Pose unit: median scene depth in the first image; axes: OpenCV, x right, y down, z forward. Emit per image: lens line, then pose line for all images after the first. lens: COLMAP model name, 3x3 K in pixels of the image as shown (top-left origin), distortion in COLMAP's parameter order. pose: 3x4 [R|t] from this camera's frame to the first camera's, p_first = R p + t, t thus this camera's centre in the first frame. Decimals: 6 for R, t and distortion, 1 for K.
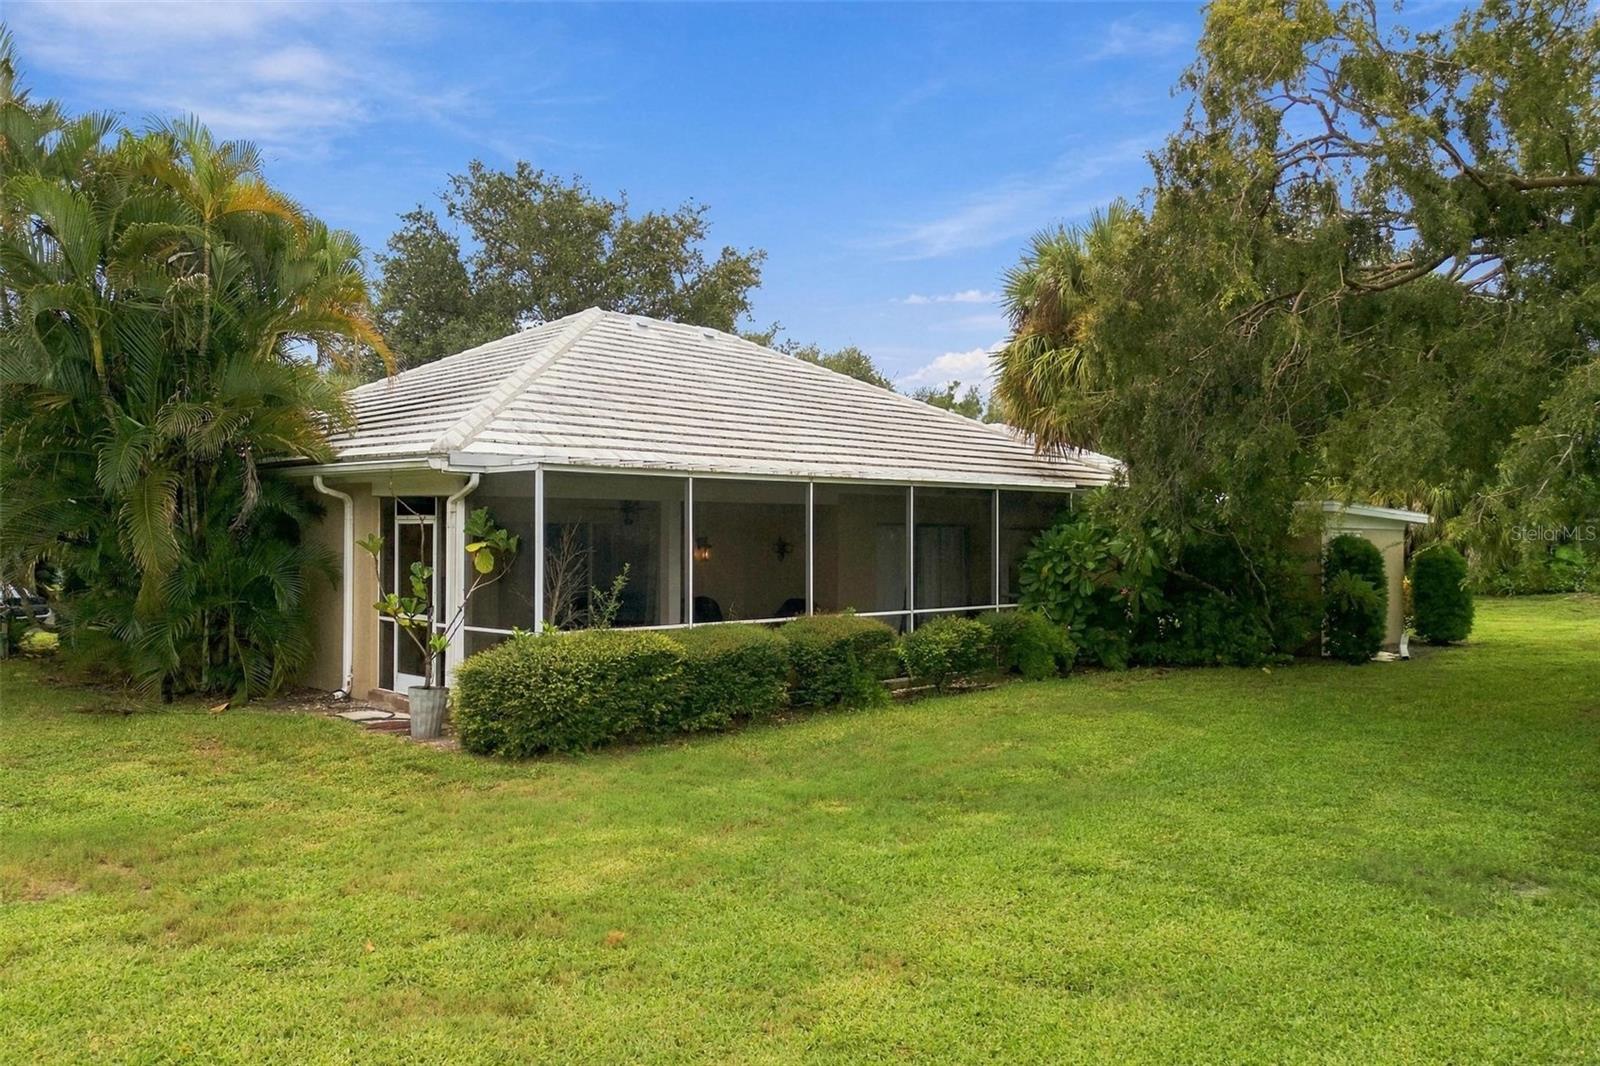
lens RADIAL K [[1166.0, 0, 800.0], [0, 1166.0, 533.0], [0, 0, 1]] dist [0.085816, -0.085658]
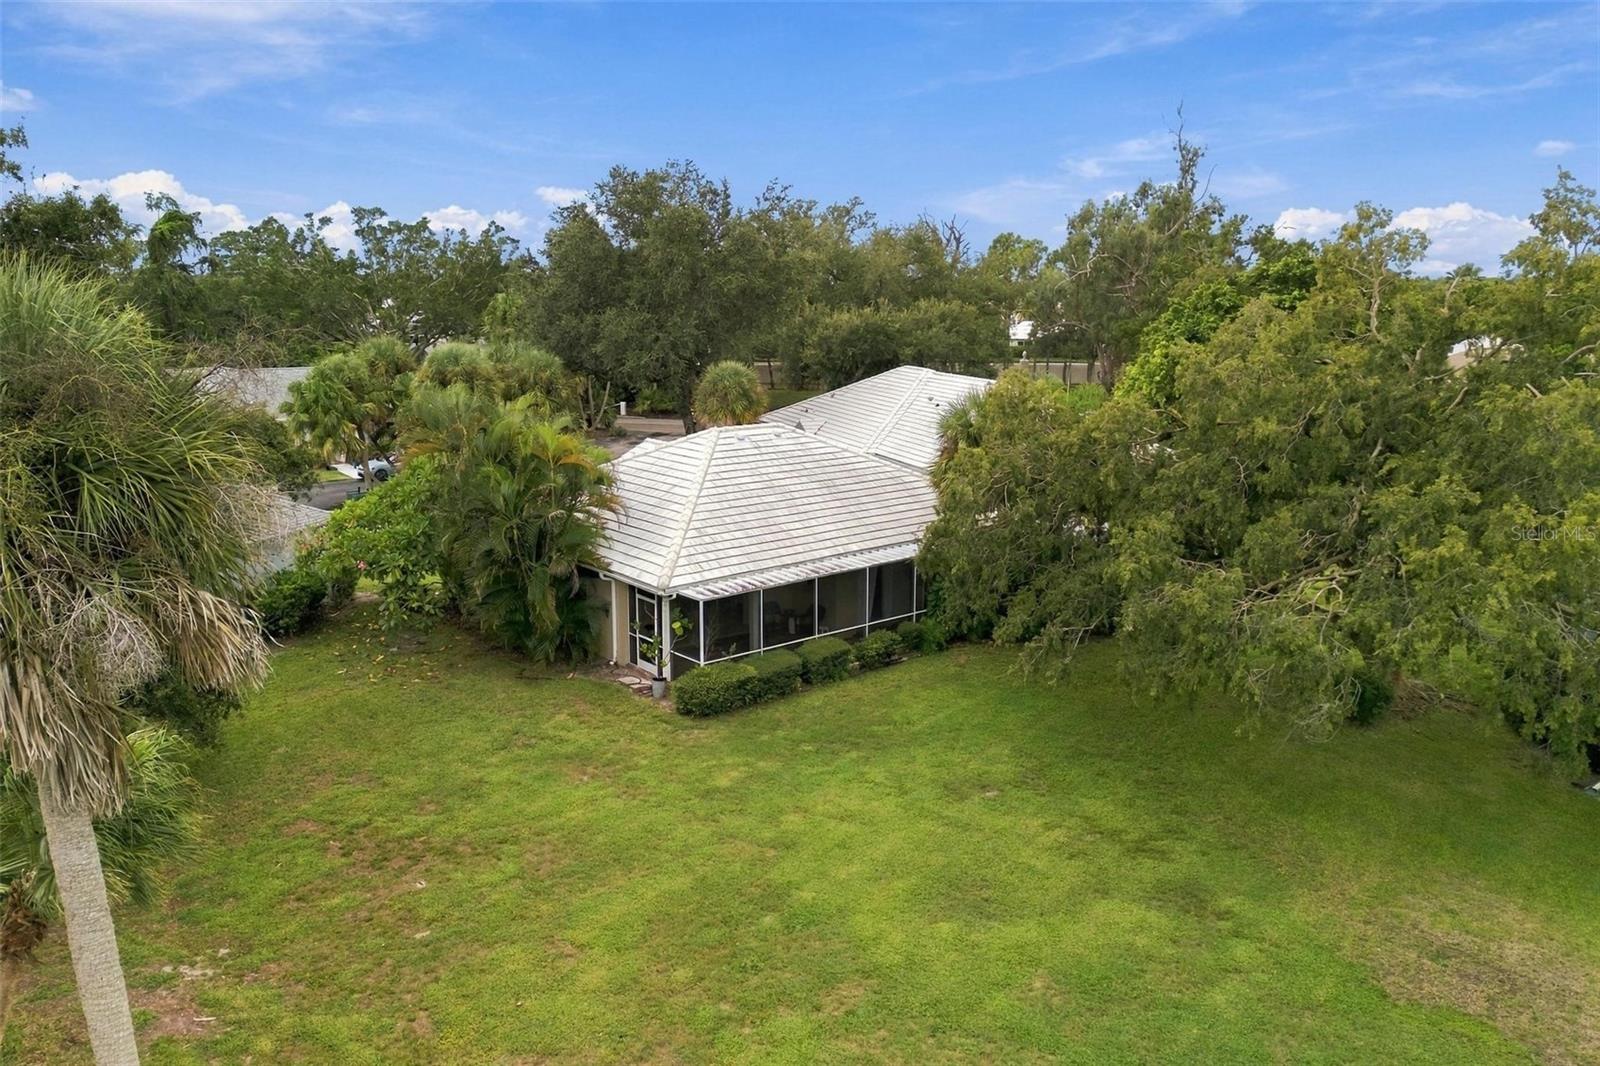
lens RADIAL K [[1166.0, 0, 800.0], [0, 1166.0, 533.0], [0, 0, 1]] dist [0.085816, -0.085658]
pose [[0.996503, 0.023312, -0.080245, 0.179465], [-0.005801, 0.977282, 0.211865, -0.698295], [0.083361, -0.210659, 0.973999, -1.338026]]
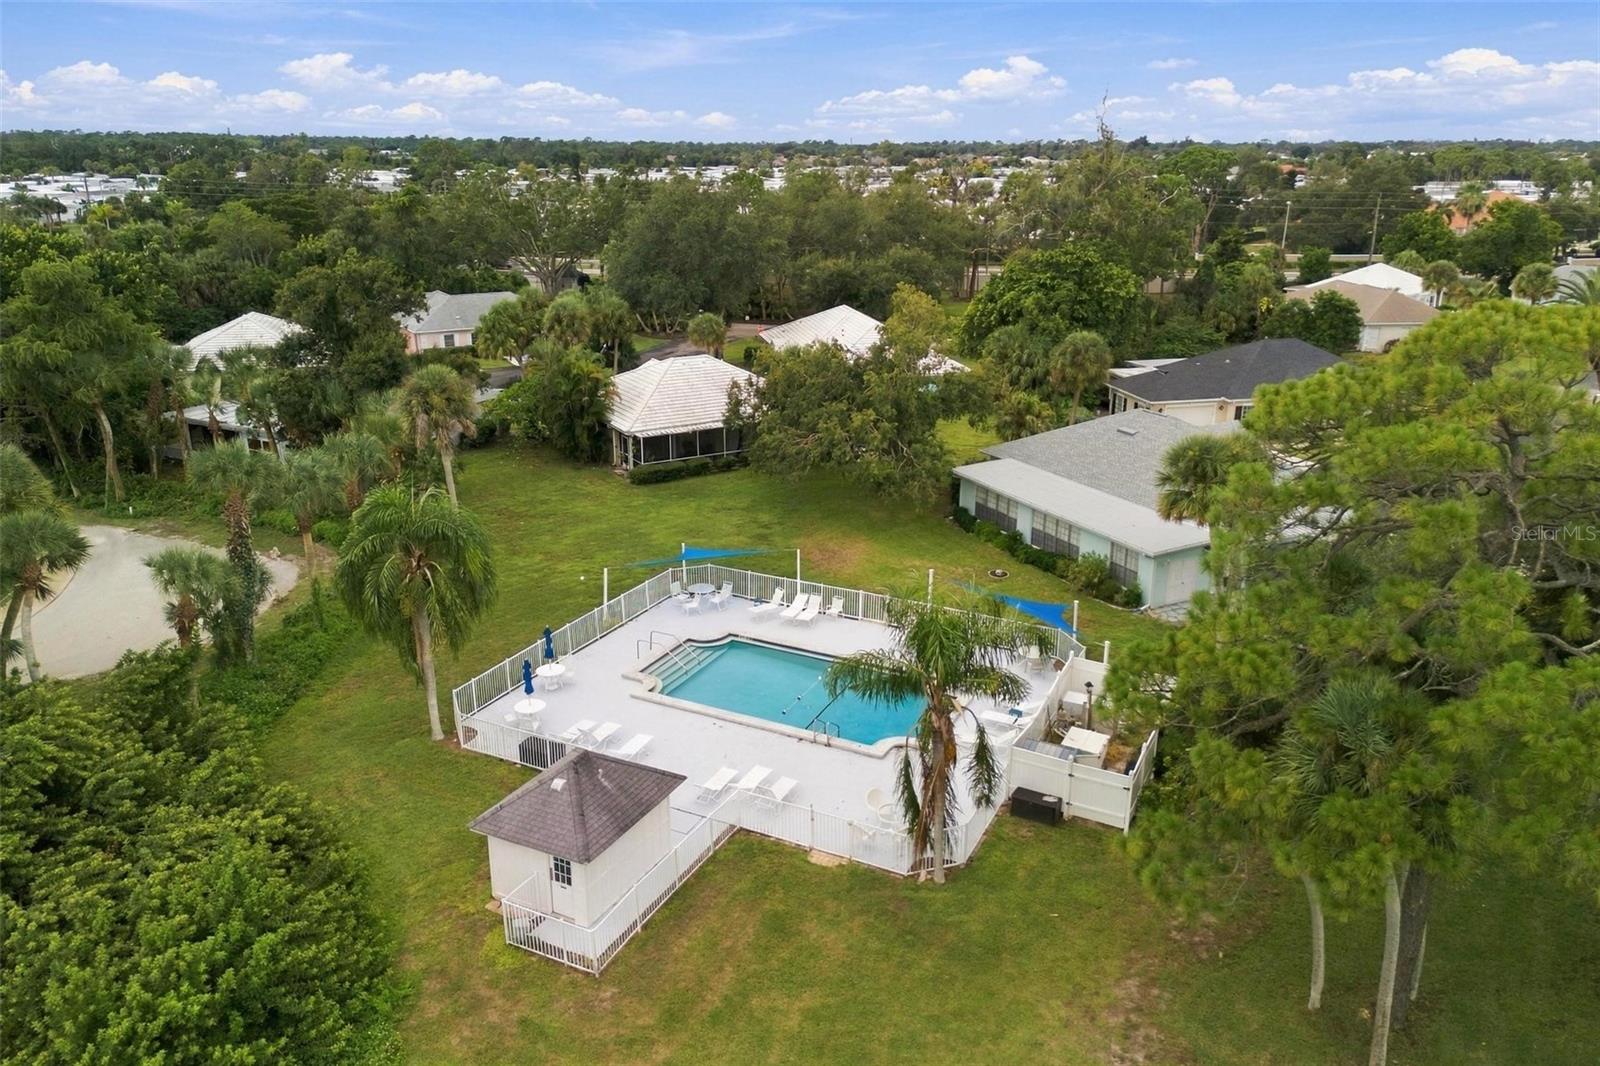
lens RADIAL K [[1166.0, 0, 800.0], [0, 1166.0, 533.0], [0, 0, 1]] dist [0.085816, -0.085658]
pose [[0.973786, 0.080596, -0.212711, 1.837510], [-0.007779, 0.946378, 0.322969, -1.492440], [0.227335, -0.312848, 0.922196, -4.393655]]
